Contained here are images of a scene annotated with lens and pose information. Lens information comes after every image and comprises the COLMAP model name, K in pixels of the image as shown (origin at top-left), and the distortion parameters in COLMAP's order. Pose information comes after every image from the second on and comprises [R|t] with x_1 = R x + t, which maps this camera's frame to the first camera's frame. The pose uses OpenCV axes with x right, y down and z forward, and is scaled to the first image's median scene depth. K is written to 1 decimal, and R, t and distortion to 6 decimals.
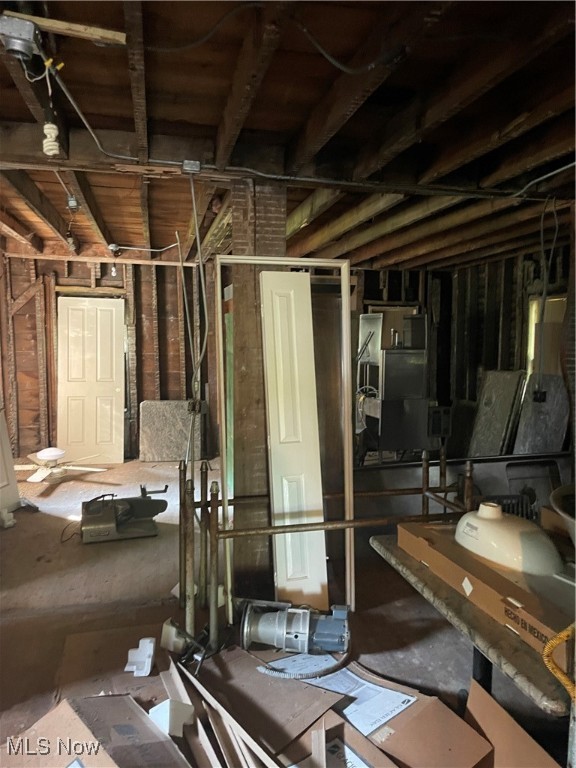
lens RADIAL K [[578.8, 0, 291.9], [0, 578.8, 383.7], [0, 0, 1]] dist [0.081950, -0.113810]
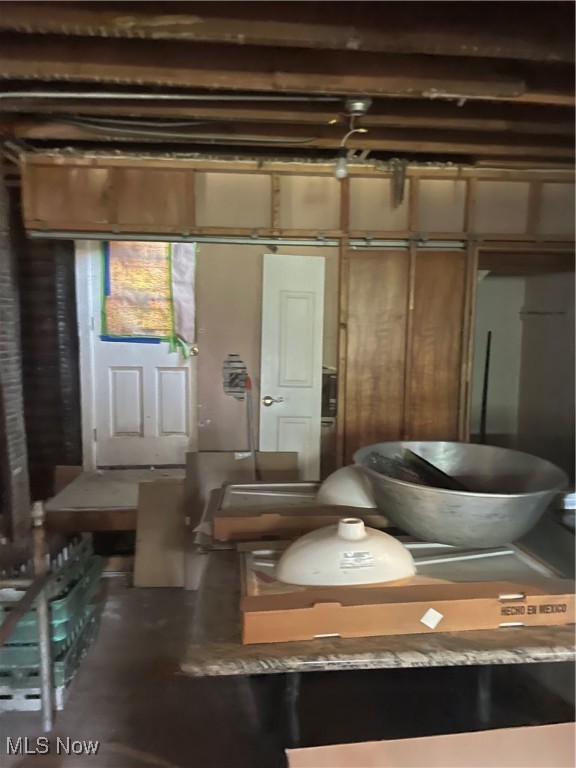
lens RADIAL K [[578.8, 0, 288.1], [0, 578.8, 383.9], [0, 0, 1]] dist [0.081950, -0.113810]
pose [[0.135832, -0.101565, 0.985512, -0.247957], [0.059618, 0.993767, 0.094198, -0.037073], [-0.988936, 0.045960, 0.141041, 0.511041]]
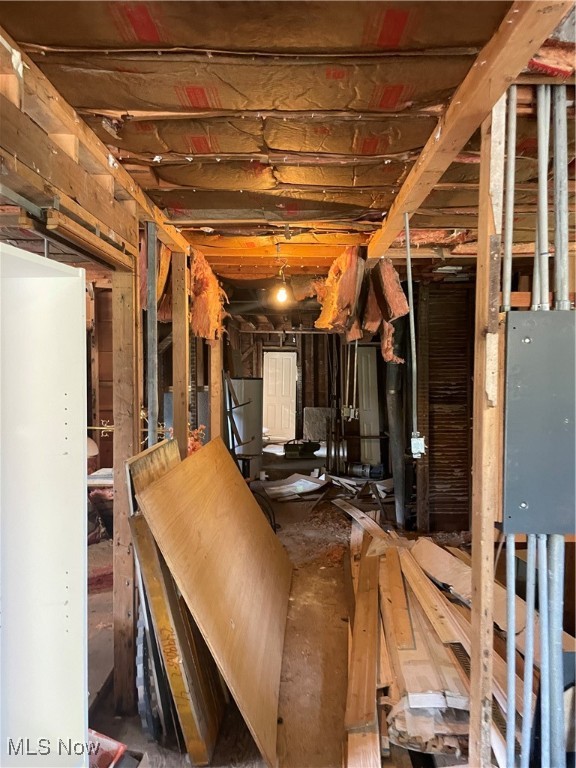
lens RADIAL K [[578.8, 0, 290.2], [0, 578.8, 385.2], [0, 0, 1]] dist [0.081950, -0.113810]
pose [[0.970895, 0.004426, -0.239466, 0.141162], [-0.018648, 0.998191, -0.057157, 0.068240], [0.238780, 0.059959, 0.969221, -0.821690]]
